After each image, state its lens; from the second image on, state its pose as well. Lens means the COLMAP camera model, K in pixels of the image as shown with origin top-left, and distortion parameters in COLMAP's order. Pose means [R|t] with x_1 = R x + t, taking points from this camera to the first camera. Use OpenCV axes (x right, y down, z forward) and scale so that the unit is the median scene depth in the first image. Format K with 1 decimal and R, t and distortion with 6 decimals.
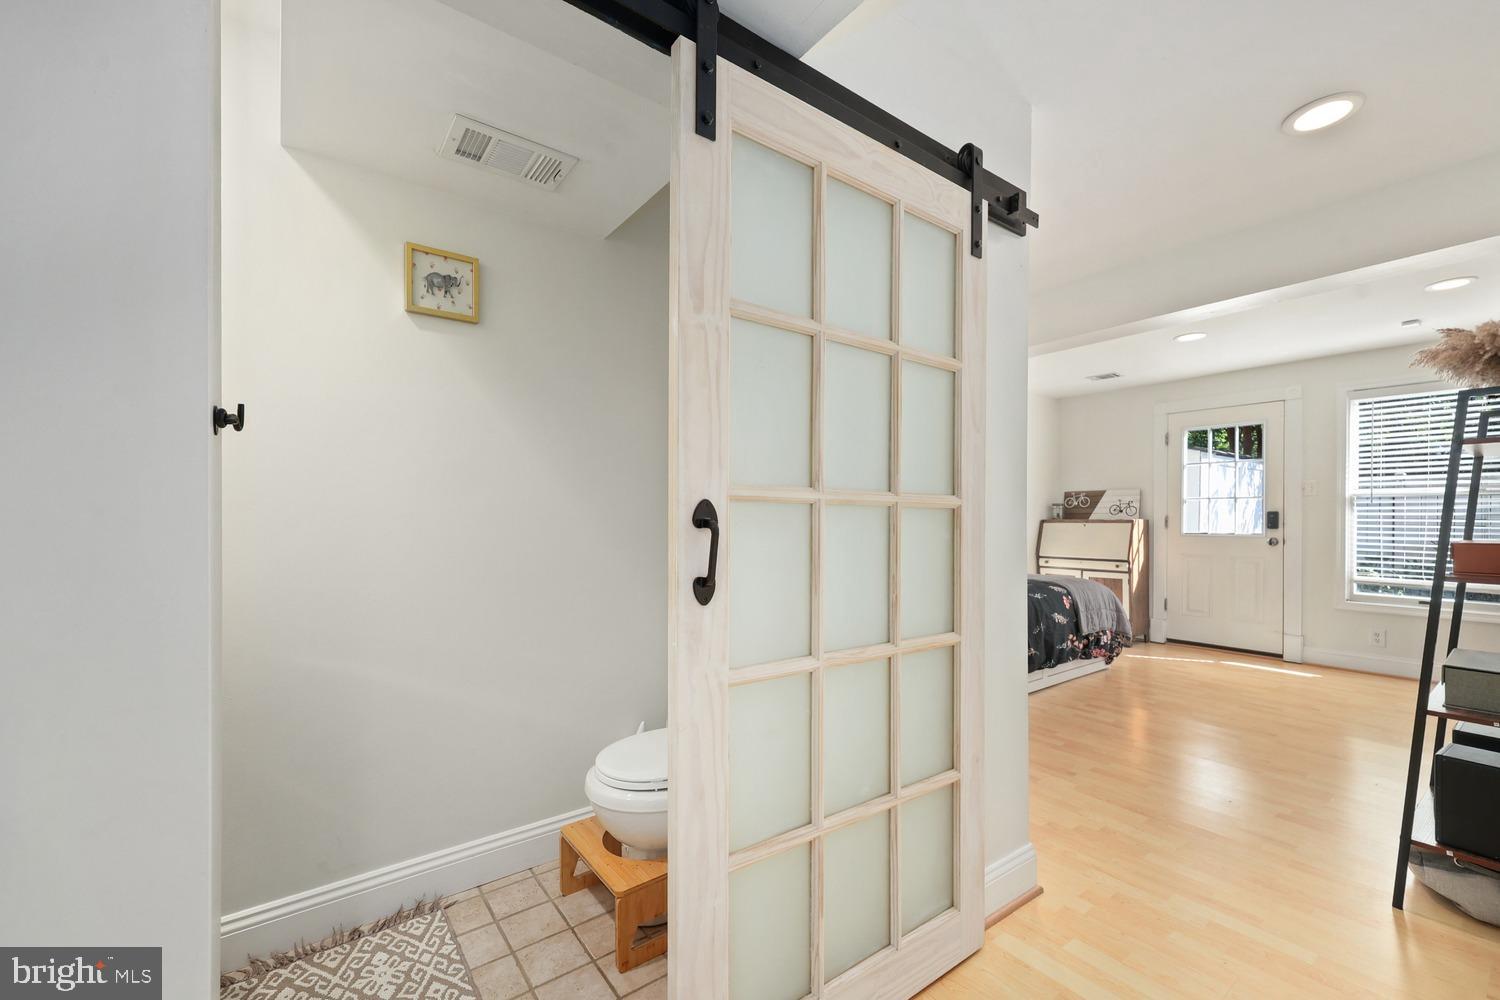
lens RADIAL K [[611.0, 0, 744.3], [0, 611.0, 521.9], [0, 0, 1]] dist [0.002227, 0.000409]
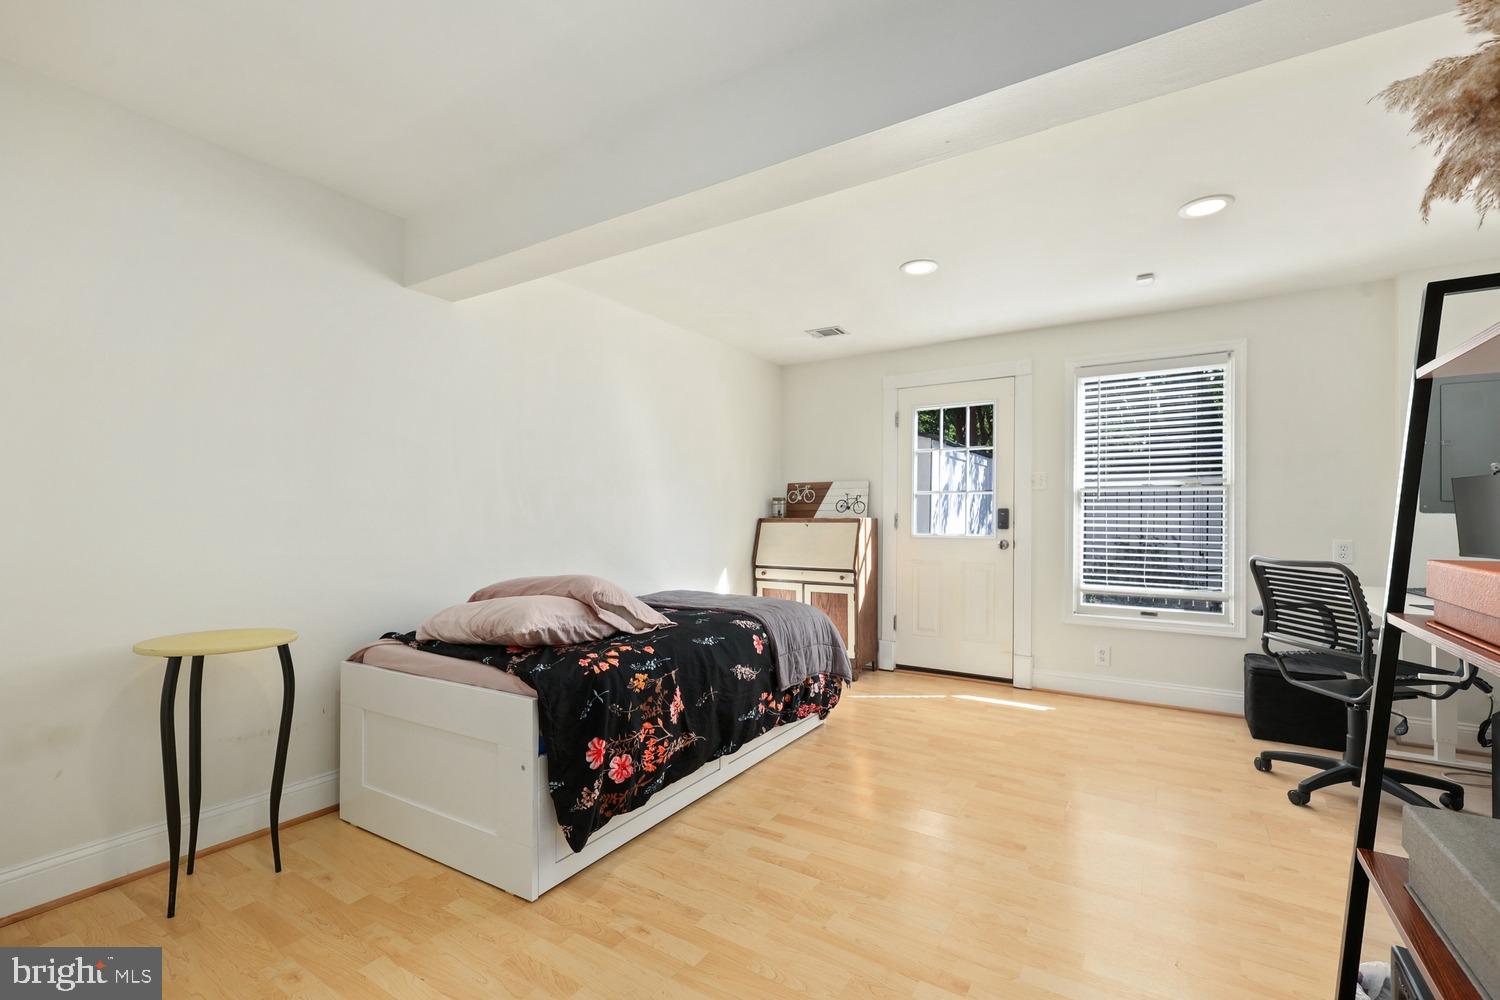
lens RADIAL K [[611.0, 0, 744.3], [0, 611.0, 521.9], [0, 0, 1]] dist [0.002227, 0.000409]
pose [[0.942442, -0.000537, 0.334369, 0.251644], [0.000337, 1.000000, 0.000658, 0.000503], [-0.334369, -0.000507, 0.942442, 0.332676]]
